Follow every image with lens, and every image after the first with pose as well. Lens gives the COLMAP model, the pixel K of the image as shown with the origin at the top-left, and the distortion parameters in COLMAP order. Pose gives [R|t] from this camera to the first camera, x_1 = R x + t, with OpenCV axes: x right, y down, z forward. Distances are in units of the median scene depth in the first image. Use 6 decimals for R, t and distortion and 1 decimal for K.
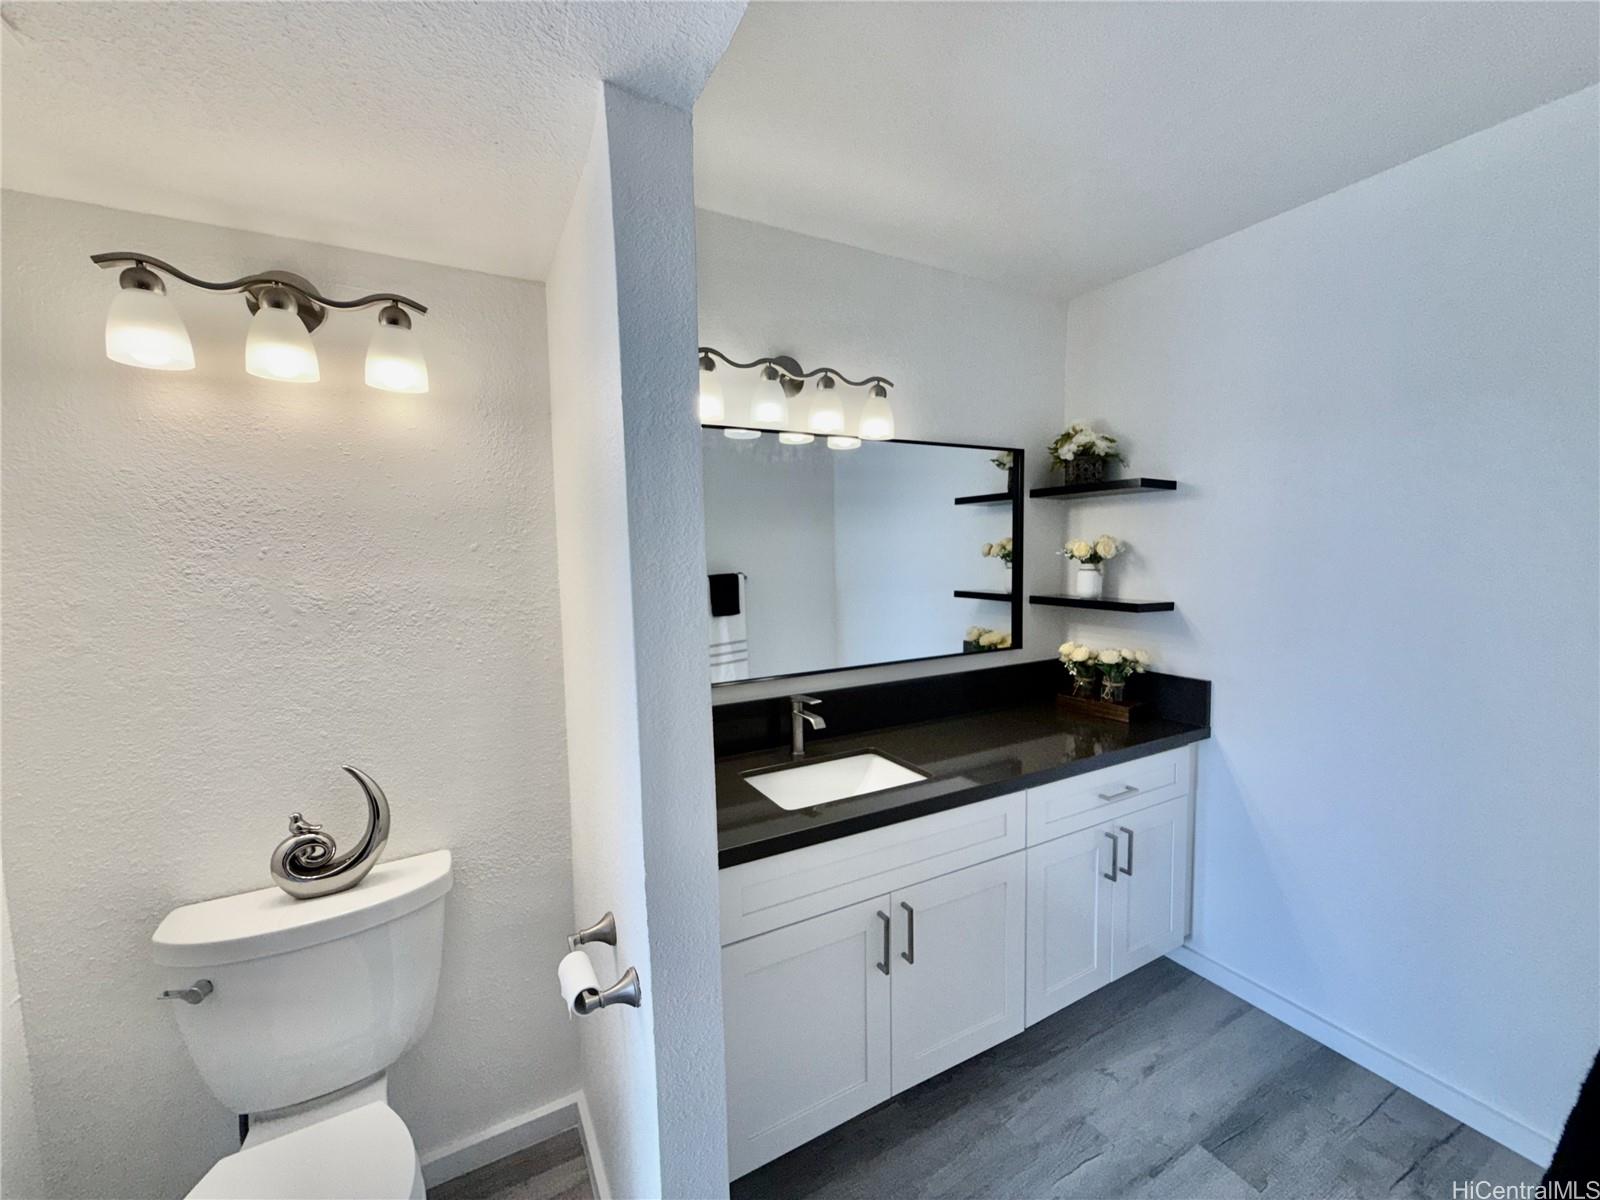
lens RADIAL K [[637.2, 0, 796.6], [0, 637.2, 599.2], [0, 0, 1]] dist [0.001242, -0.000117]
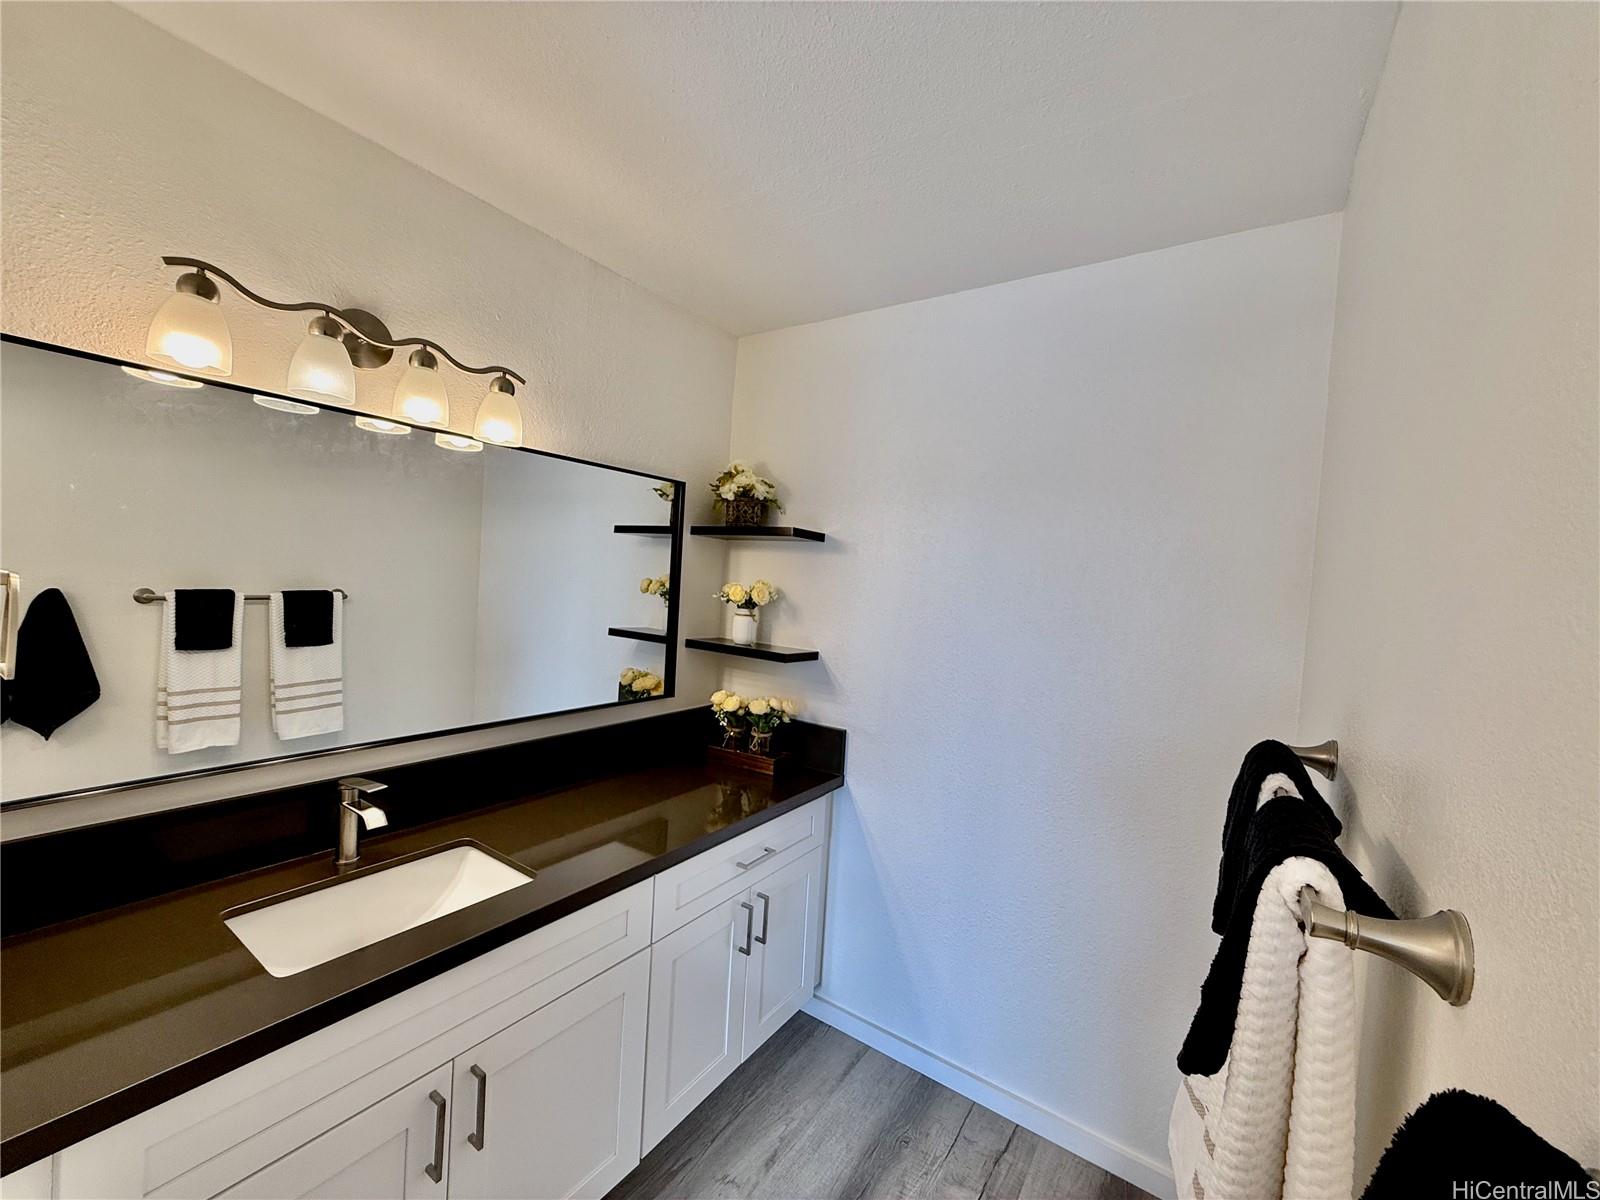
lens RADIAL K [[637.2, 0, 796.6], [0, 637.2, 599.2], [0, 0, 1]] dist [0.001242, -0.000117]
pose [[0.888472, 0.054125, 0.455728, 0.092771], [-0.039360, 0.998349, -0.041834, -0.034873], [-0.457239, 0.019231, 0.889136, 0.110453]]
